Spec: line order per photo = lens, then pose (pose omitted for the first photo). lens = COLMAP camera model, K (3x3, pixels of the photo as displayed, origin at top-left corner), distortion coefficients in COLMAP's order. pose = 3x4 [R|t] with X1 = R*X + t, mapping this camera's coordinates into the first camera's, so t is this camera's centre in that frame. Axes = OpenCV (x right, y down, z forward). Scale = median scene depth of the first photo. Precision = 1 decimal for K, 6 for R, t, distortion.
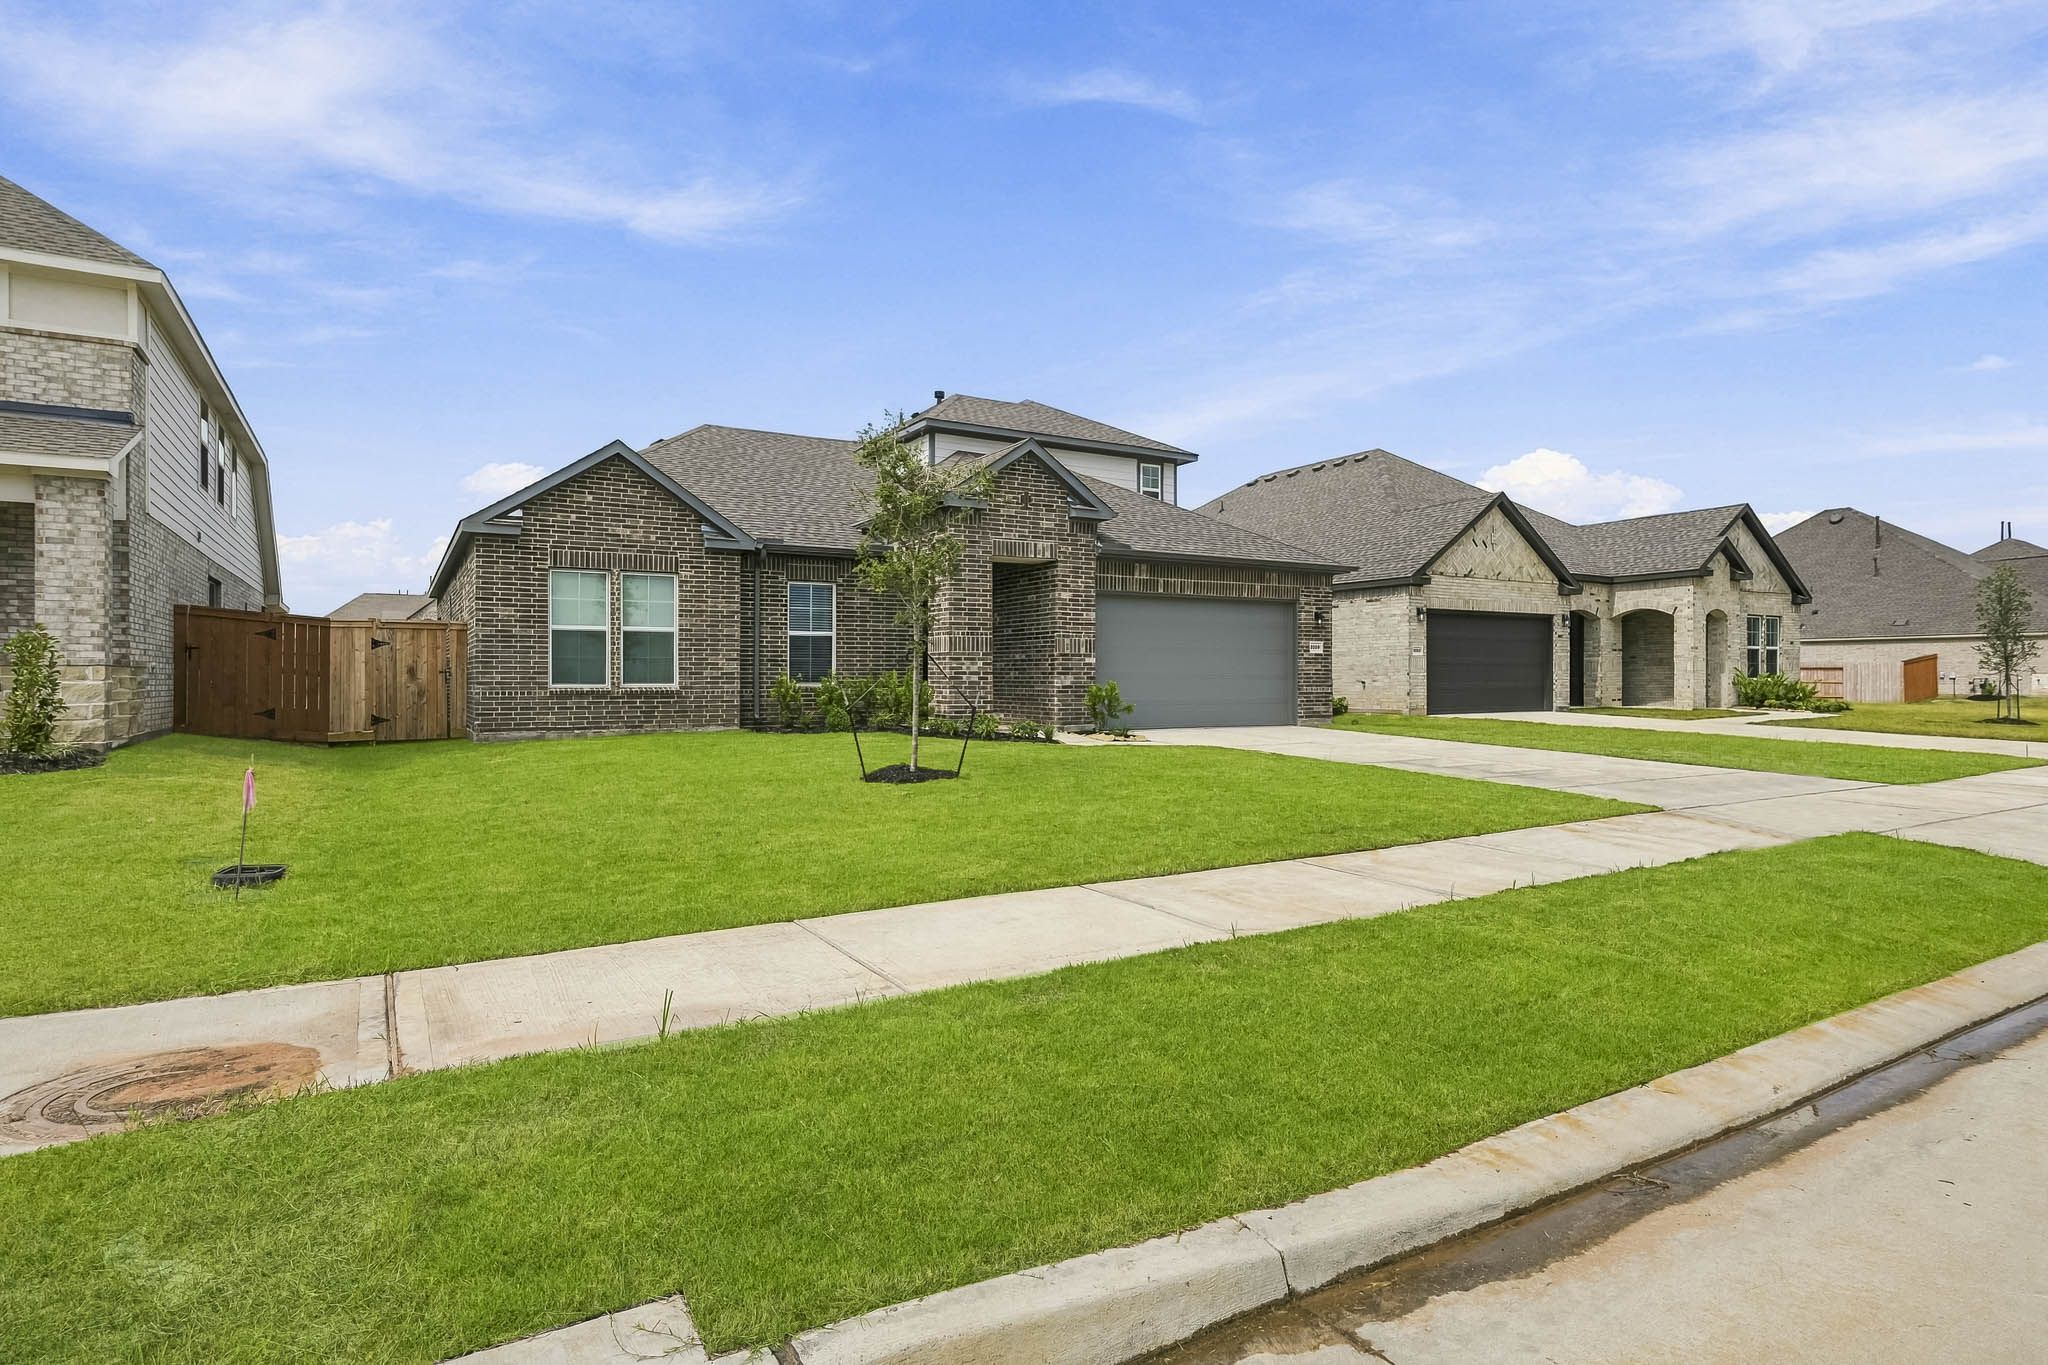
lens RADIAL K [[1062.2, 0, 1025.8], [0, 1062.2, 677.0], [0, 0, 1]] dist [0.002813, 0.000195]
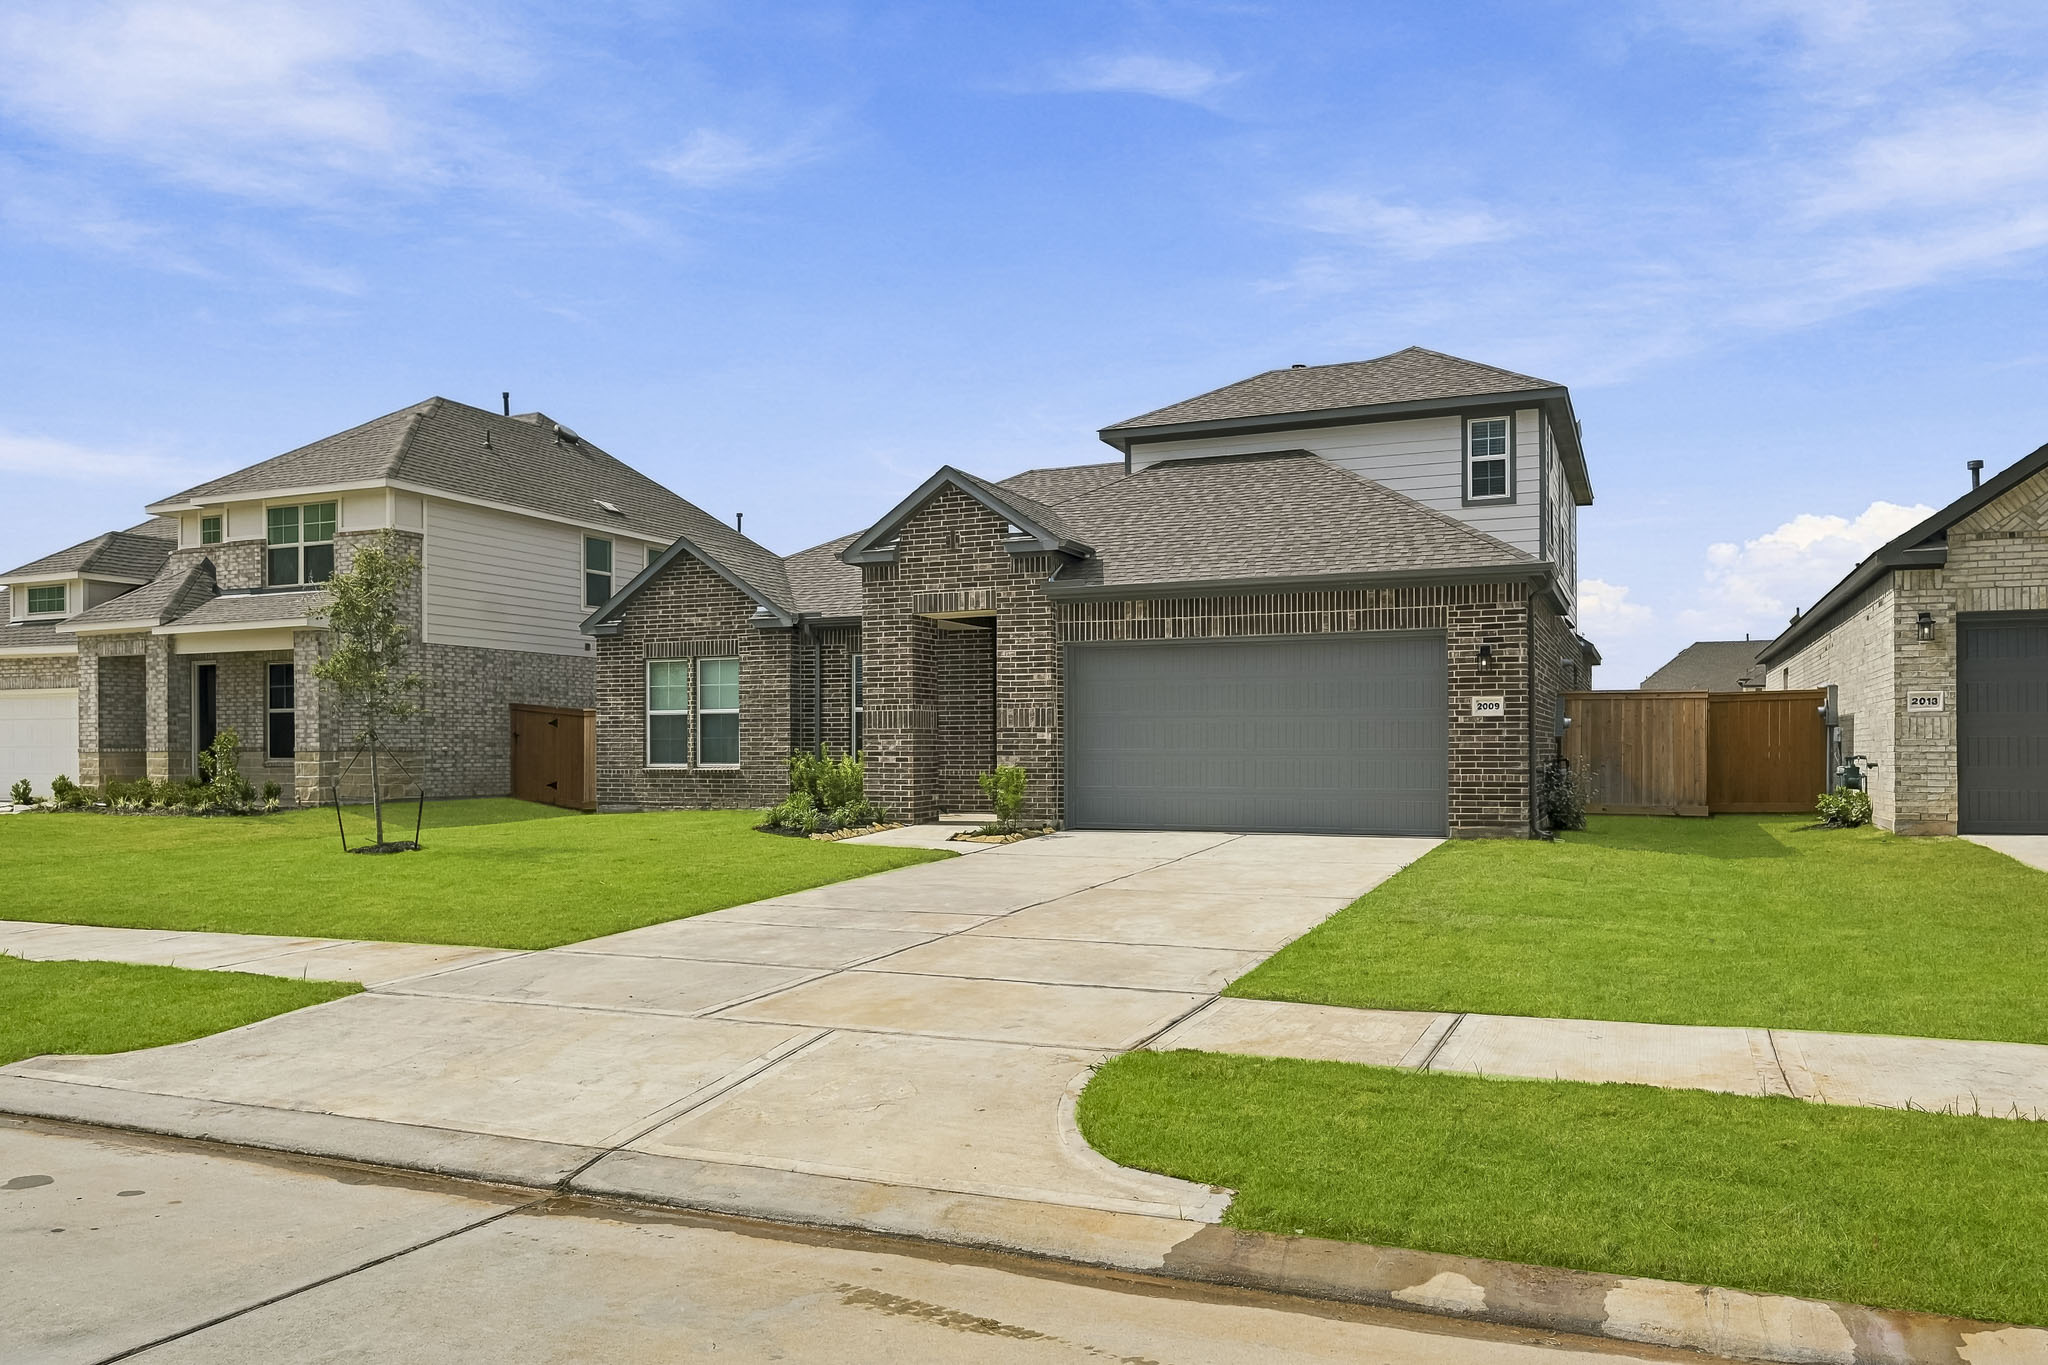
lens RADIAL K [[1464.7, 0, 1025.1], [0, 1464.7, 695.9], [0, 0, 1]] dist [-0.005944, -0.000257]
pose [[0.585202, -0.031007, -0.810295, 0.932715], [0.005028, 0.999388, -0.034612, -0.008464], [0.810872, 0.016181, 0.584999, 0.382580]]
